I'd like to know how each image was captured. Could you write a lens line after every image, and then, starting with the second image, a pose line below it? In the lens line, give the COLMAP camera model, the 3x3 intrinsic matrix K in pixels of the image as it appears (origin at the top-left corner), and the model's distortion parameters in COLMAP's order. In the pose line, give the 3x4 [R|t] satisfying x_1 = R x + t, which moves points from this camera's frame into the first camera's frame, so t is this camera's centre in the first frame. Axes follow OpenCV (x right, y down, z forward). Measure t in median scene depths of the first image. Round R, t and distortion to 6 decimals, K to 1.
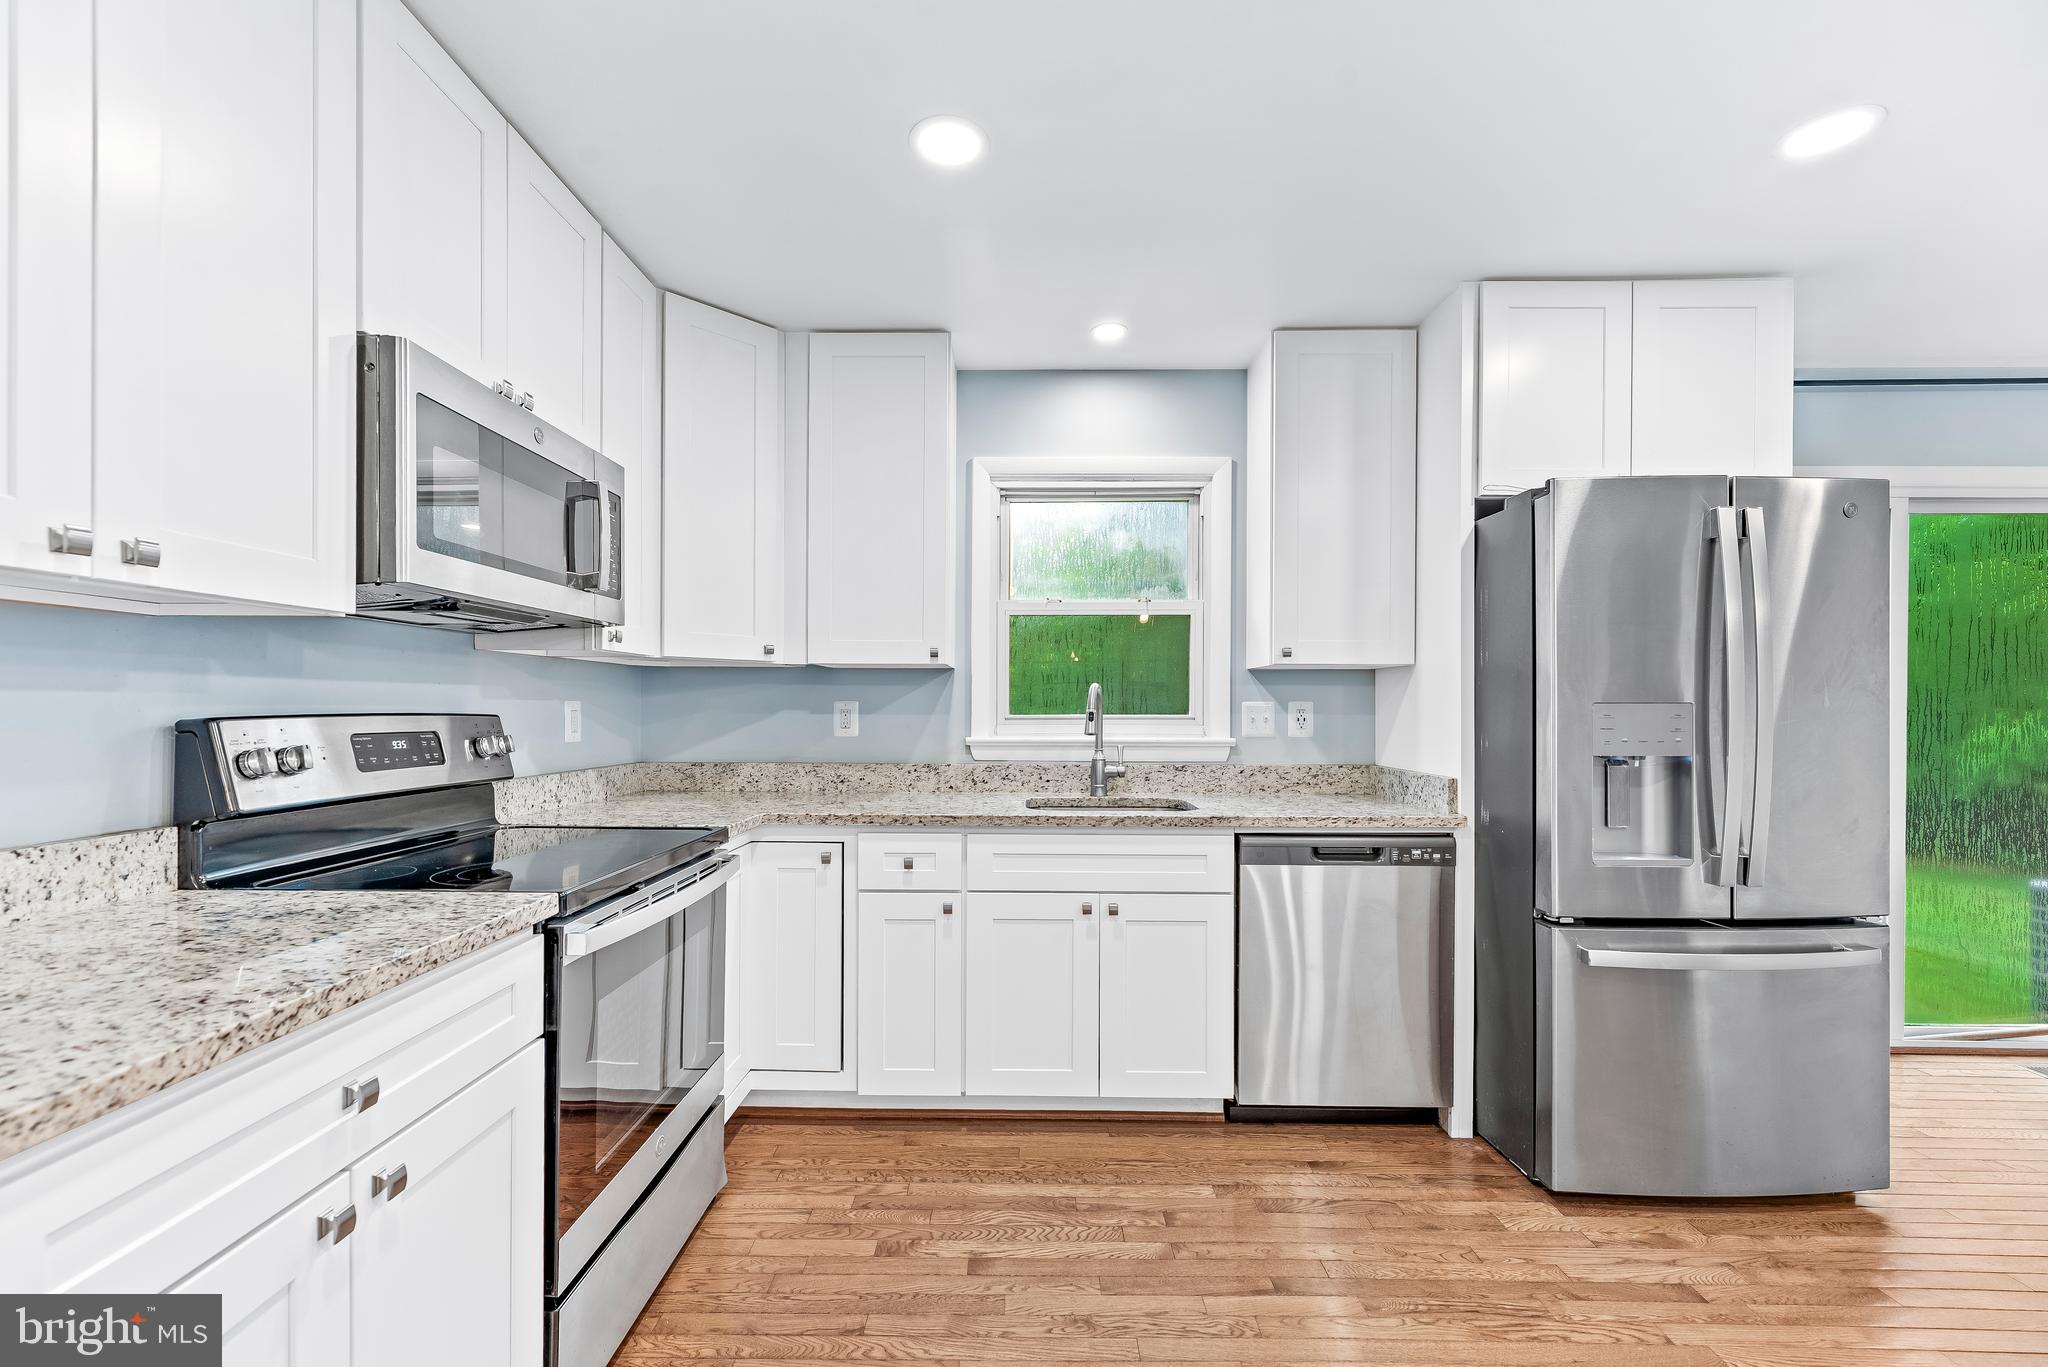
lens RADIAL K [[836.4, 0, 1011.8], [0, 836.4, 708.9], [0, 0, 1]] dist [-0.001043, 0.000375]
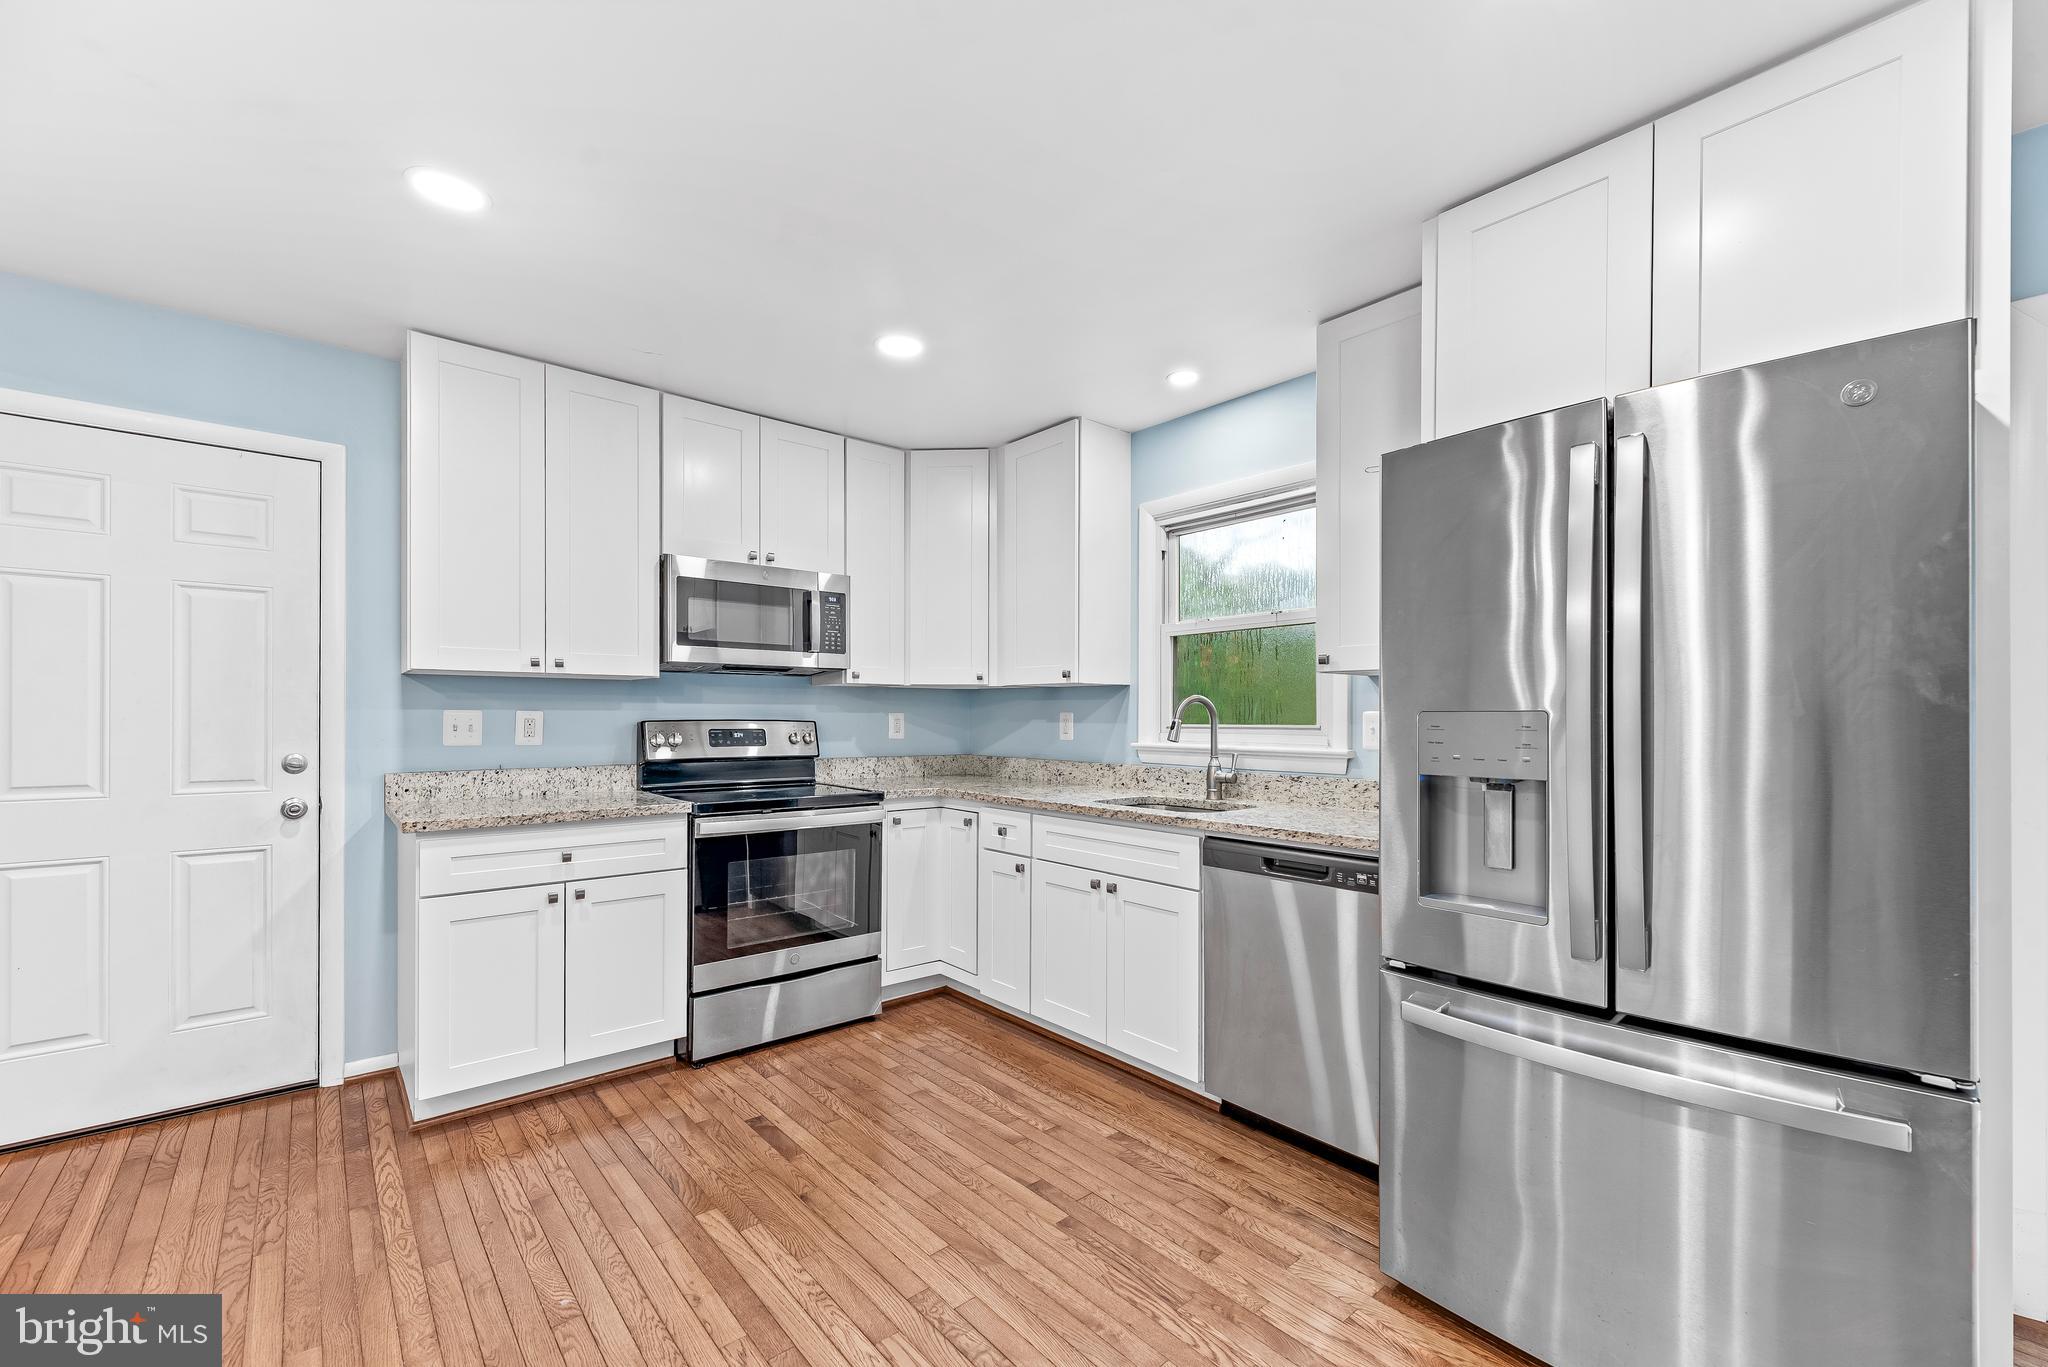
lens RADIAL K [[833.9, 0, 1011.4], [0, 833.9, 718.7], [0, 0, 1]] dist [0.000848, 0.000090]
pose [[0.659235, 0.001392, -0.751936, 0.900803], [-0.002866, 0.999996, -0.000662, 0.001621], [0.751932, 0.002592, 0.659236, 0.115242]]
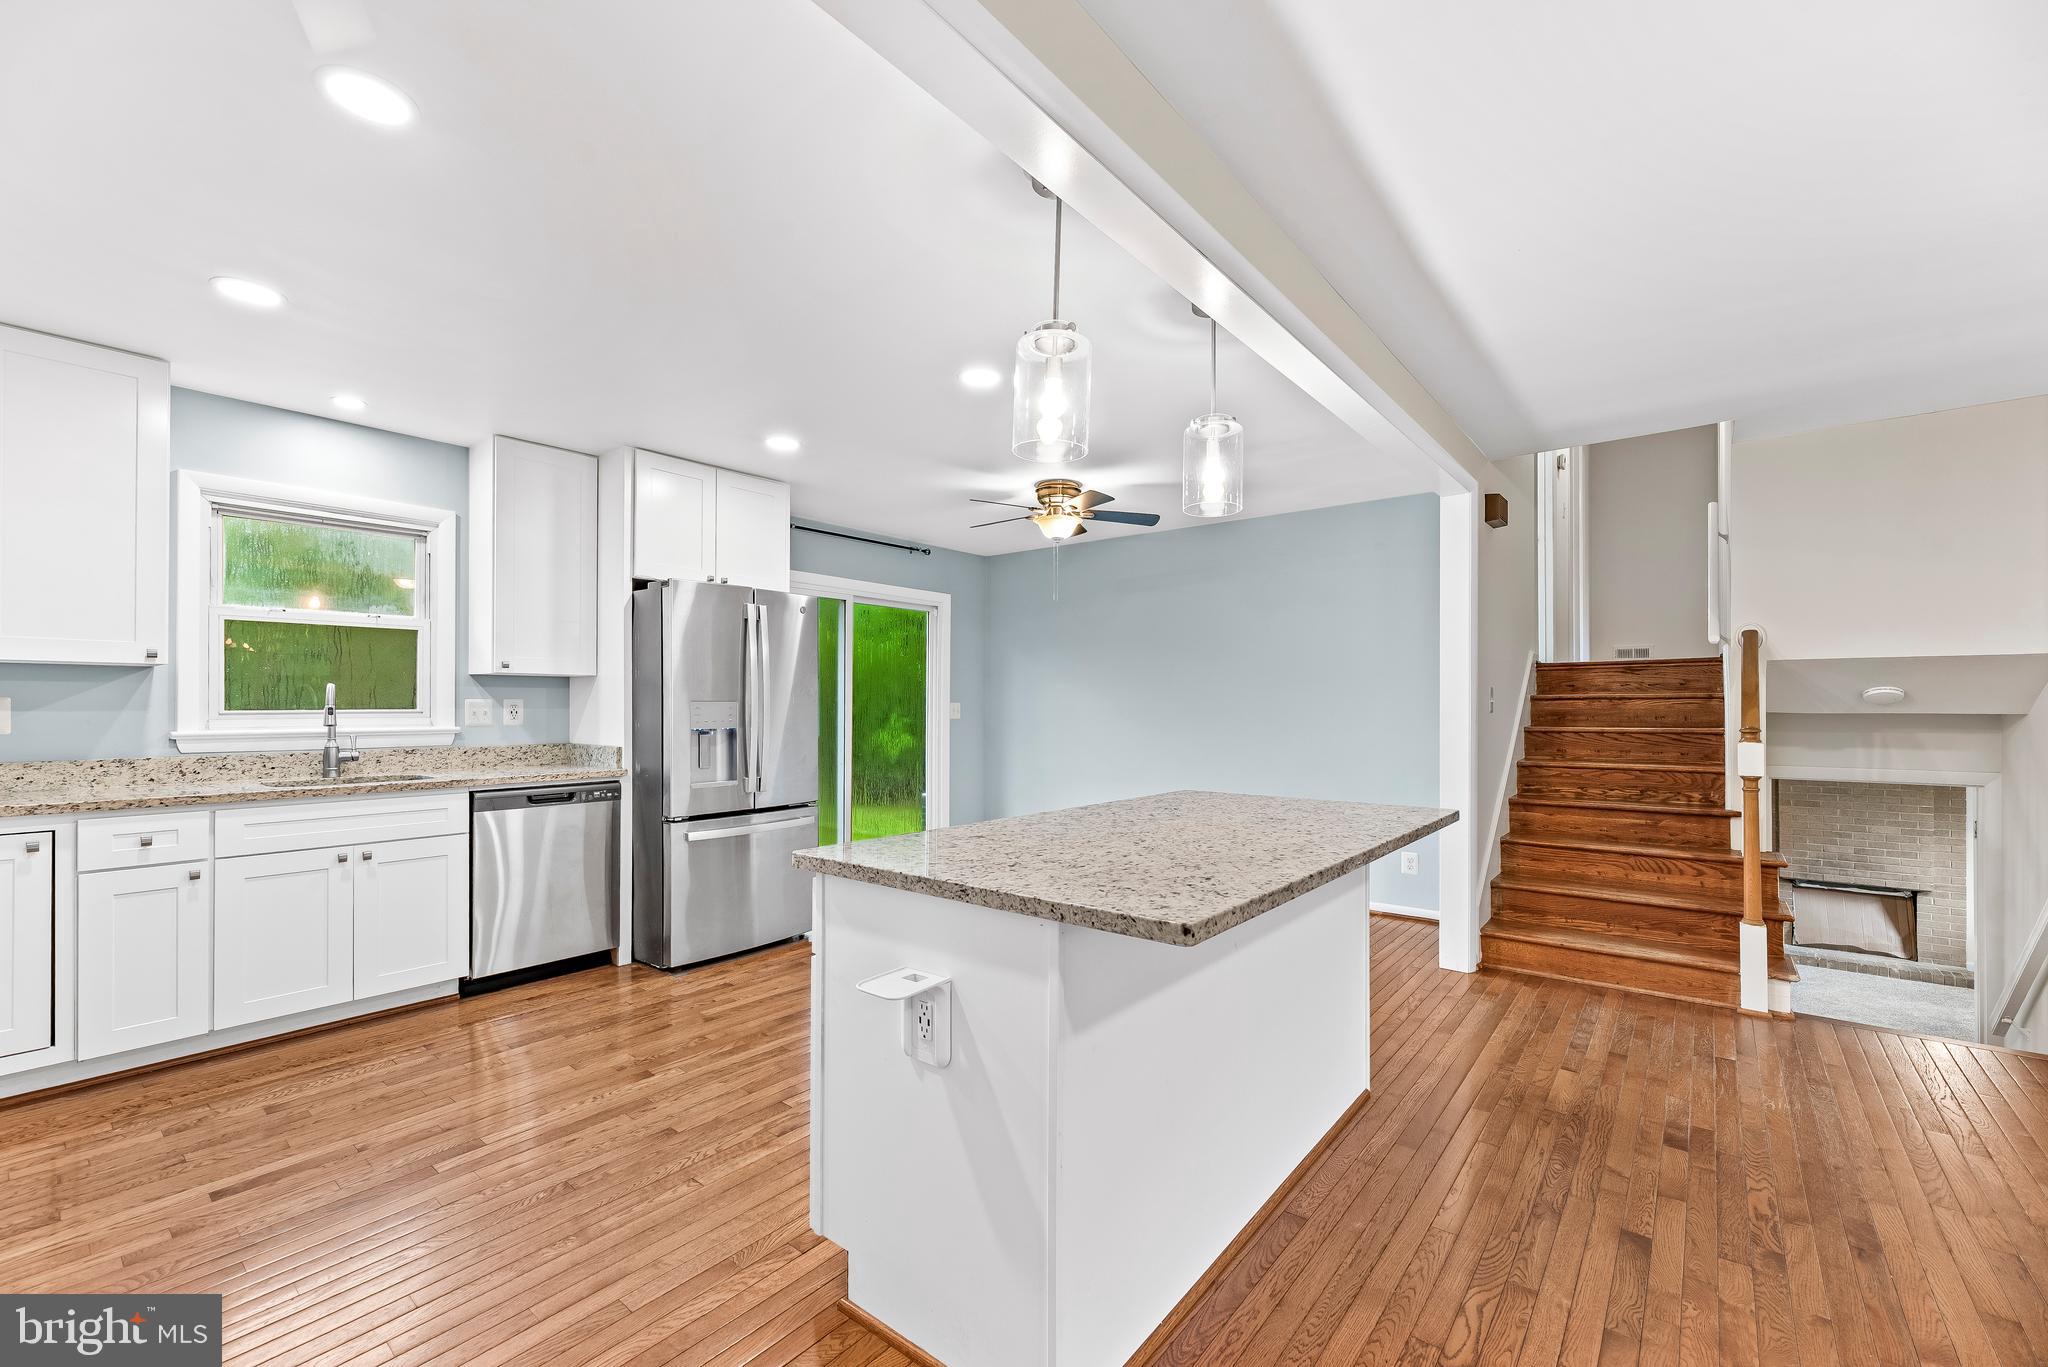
lens RADIAL K [[840.5, 0, 1011.0], [0, 840.5, 701.6], [0, 0, 1]] dist [-0.000466, -0.000122]
pose [[0.623090, 0.000610, 0.782150, -0.281249], [0.001933, 0.999995, -0.002320, -0.000120], [-0.782148, 0.002958, 0.623086, -0.623456]]
